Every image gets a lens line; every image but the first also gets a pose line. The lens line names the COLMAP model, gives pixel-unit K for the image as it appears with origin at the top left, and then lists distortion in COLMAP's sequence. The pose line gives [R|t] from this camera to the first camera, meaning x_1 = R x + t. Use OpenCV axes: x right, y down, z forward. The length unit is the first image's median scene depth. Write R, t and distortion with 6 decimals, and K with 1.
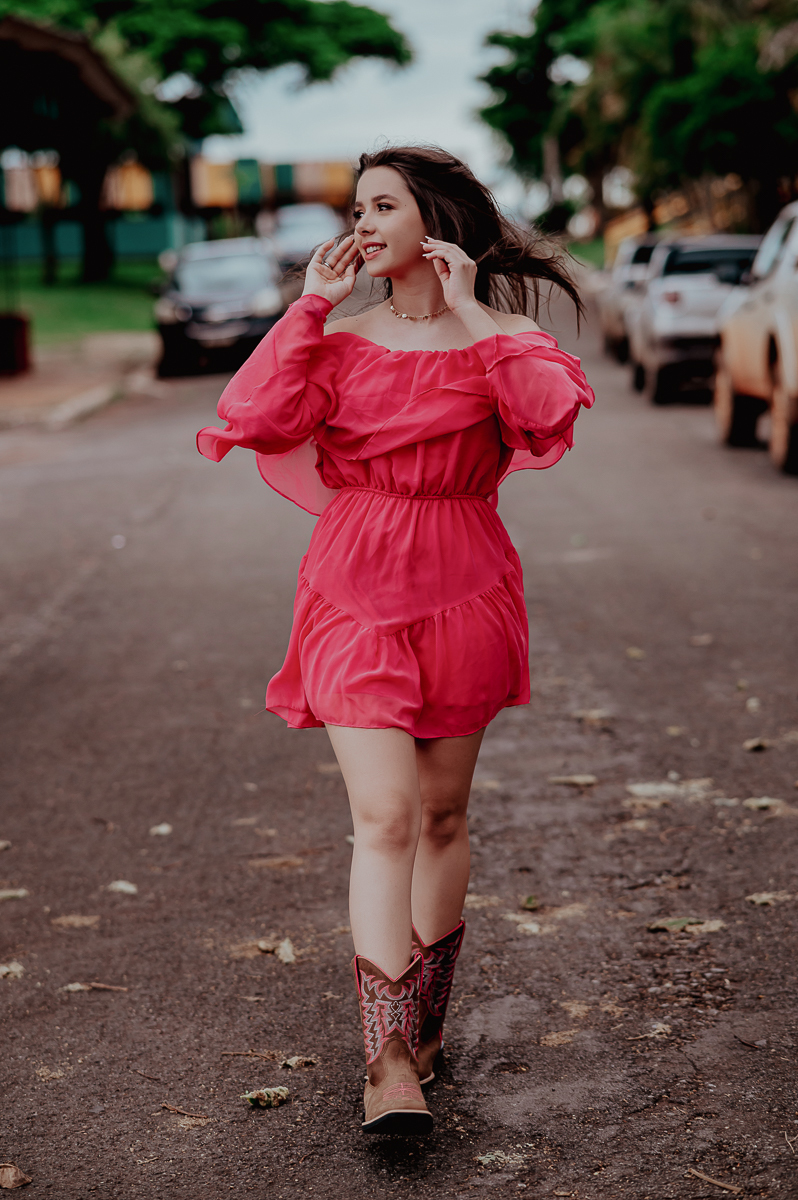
lens RADIAL K [[2842.2, 0, 405.3], [0, 2842.2, 598.8], [0, 0, 1]] dist [0.334197, 0.000000]
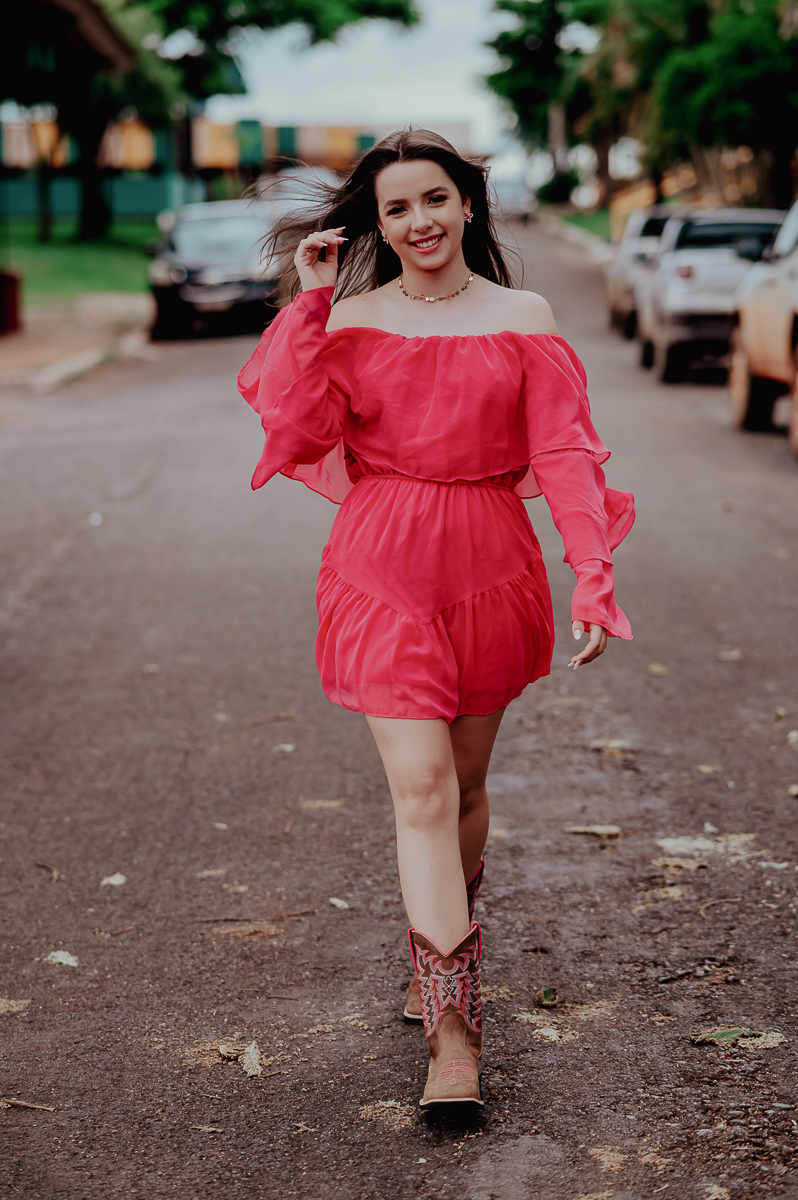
lens RADIAL K [[2842.2, 0, 391.7], [0, 2842.2, 600.6], [0, 0, 1]] dist [0.334197, 0.000000]
pose [[0.999662, 0.025958, -0.001714, -0.002056], [-0.025936, 0.999592, 0.011969, -0.011516], [0.002024, -0.011921, 0.999927, 0.105441]]
